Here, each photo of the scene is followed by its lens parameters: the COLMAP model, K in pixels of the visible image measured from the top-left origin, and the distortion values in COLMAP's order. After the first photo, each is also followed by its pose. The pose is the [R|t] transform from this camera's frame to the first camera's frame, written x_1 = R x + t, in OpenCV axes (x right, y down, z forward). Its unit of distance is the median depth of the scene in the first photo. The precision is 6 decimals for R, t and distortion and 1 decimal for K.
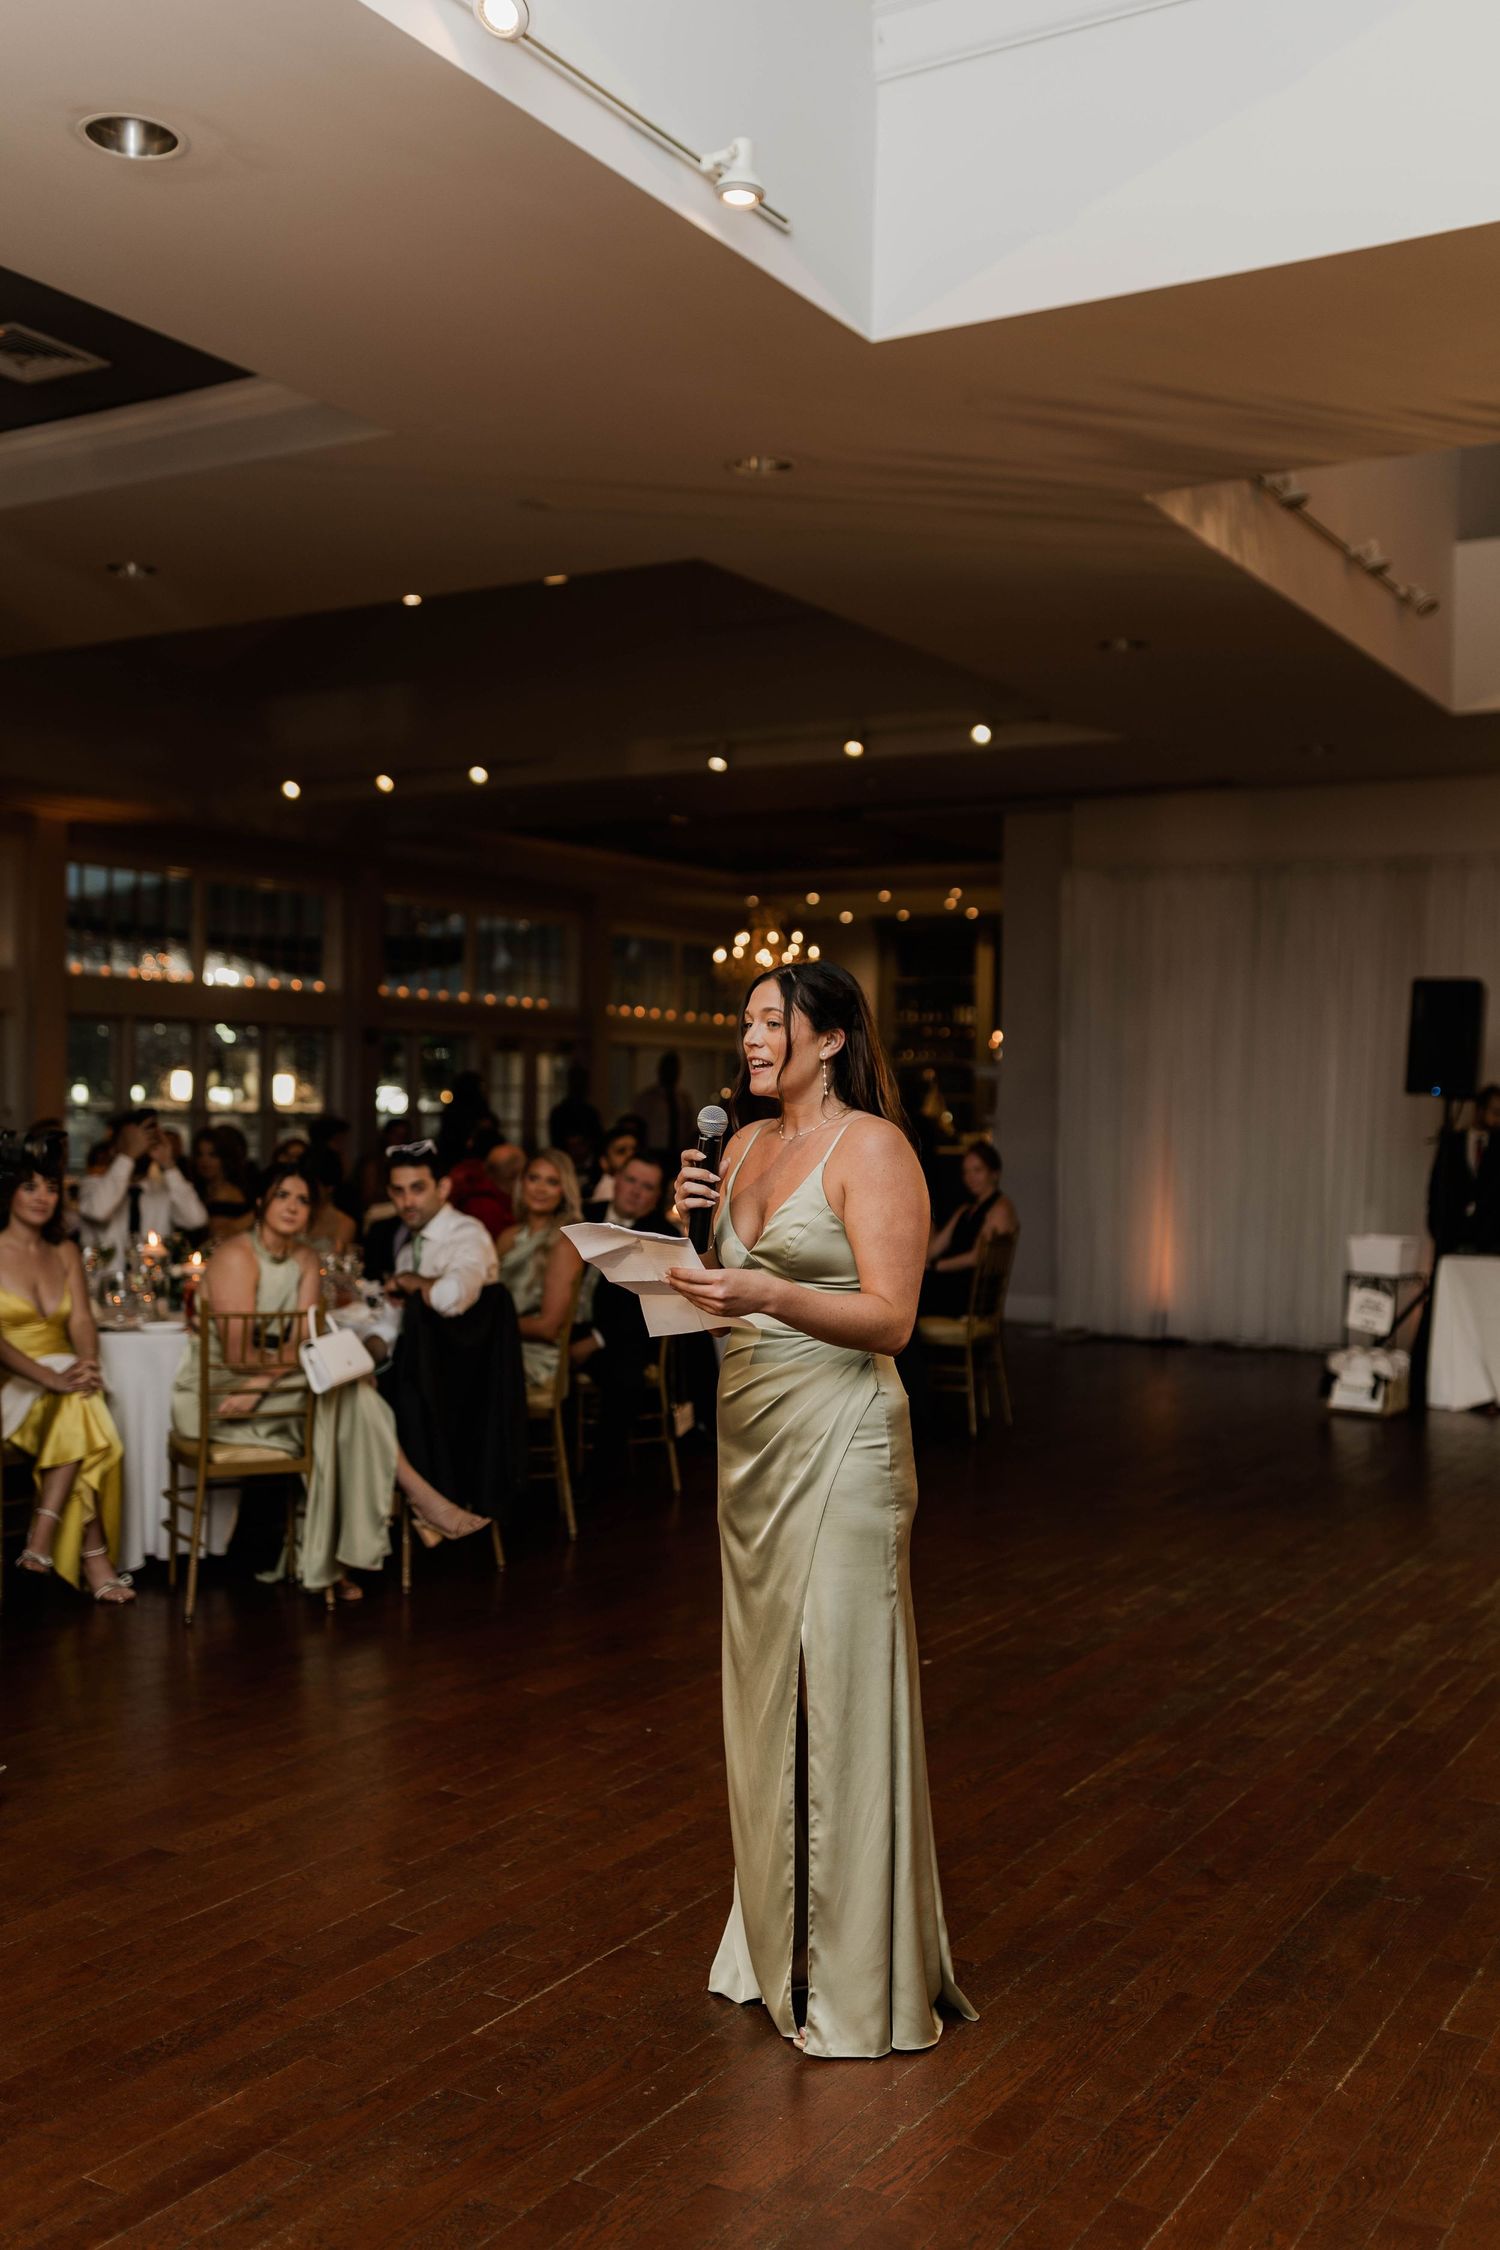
lens RADIAL K [[2095.0, 0, 763.0], [0, 2095.0, 1128.3], [0, 0, 1]] dist [0.002548, 0.000000]
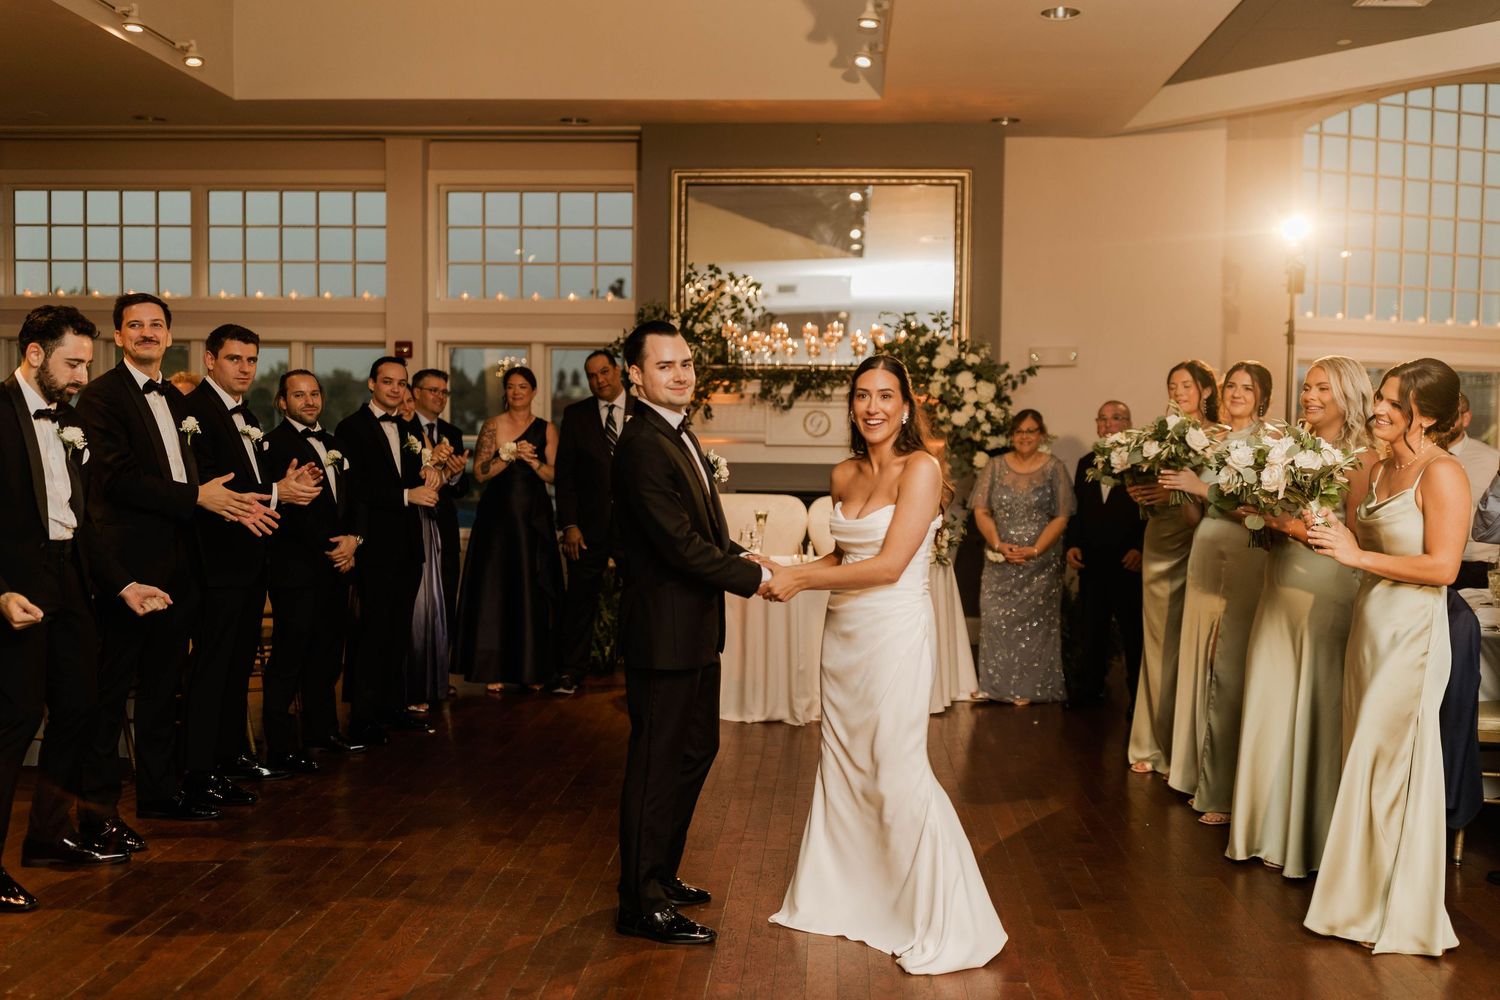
lens RADIAL K [[1396.7, 0, 748.9], [0, 1396.7, 497.7], [0, 0, 1]] dist [0.002548, 0.000000]
pose [[-0.882198, -0.006921, -0.470828, 0.251909], [-0.032680, 0.998381, 0.046557, 0.005860], [0.469744, 0.056459, -0.880996, 1.122303]]
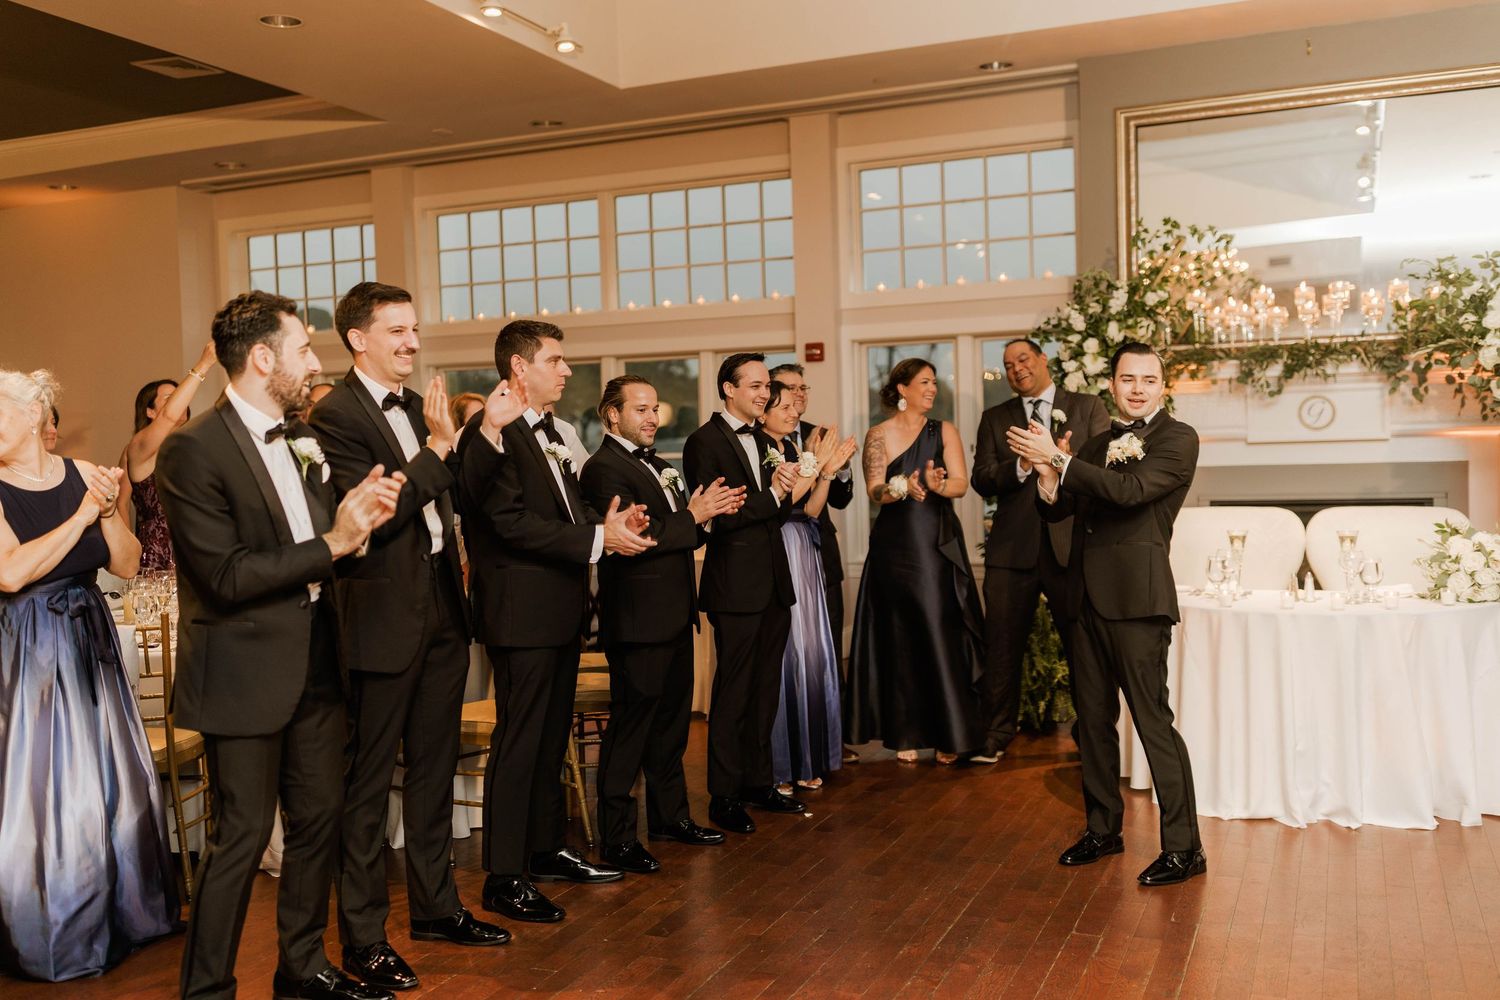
lens RADIAL K [[1396.7, 0, 756.9], [0, 1396.7, 500.3], [0, 0, 1]] dist [0.002548, 0.000000]
pose [[-0.988380, 0.017195, -0.151026, 0.129146], [0.010211, 0.998848, 0.046898, 0.007454], [0.151658, 0.044811, -0.987417, 0.927726]]
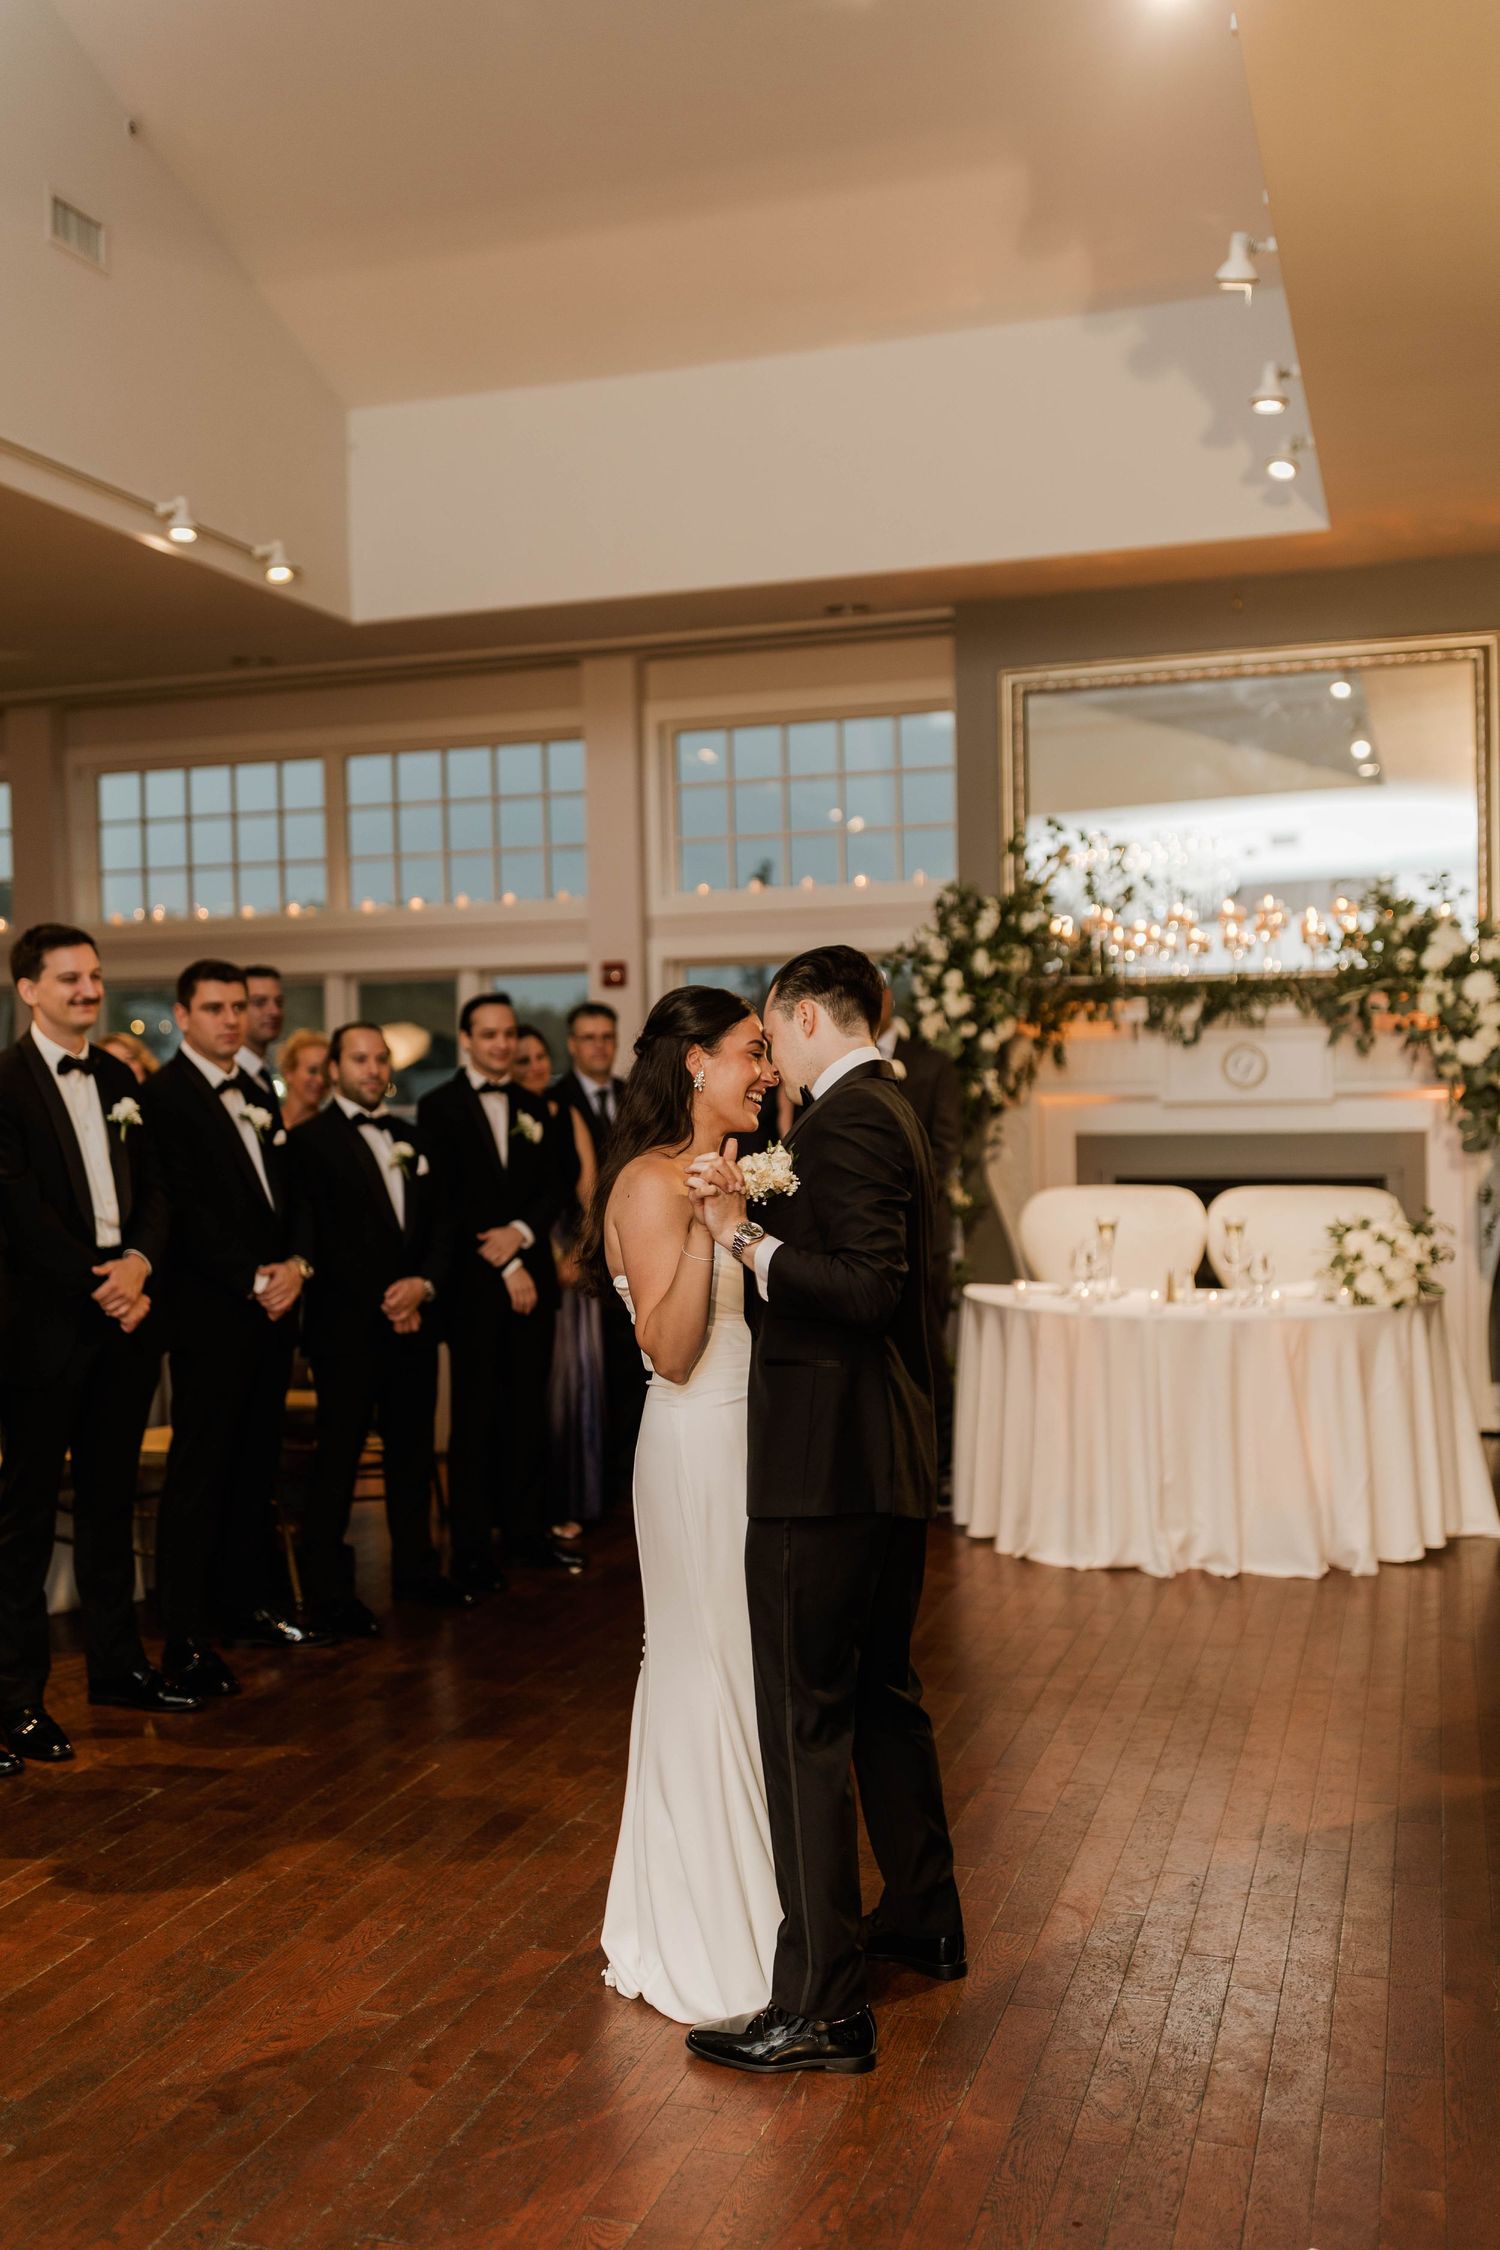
lens RADIAL K [[2095.0, 0, 733.4], [0, 2095.0, 1135.2], [0, 0, 1]] dist [0.002548, 0.000000]
pose [[-0.973713, 0.008372, -0.227625, 0.128920], [0.000884, 0.999456, 0.032981, -0.005925], [0.227777, 0.031913, -0.973190, 1.096208]]
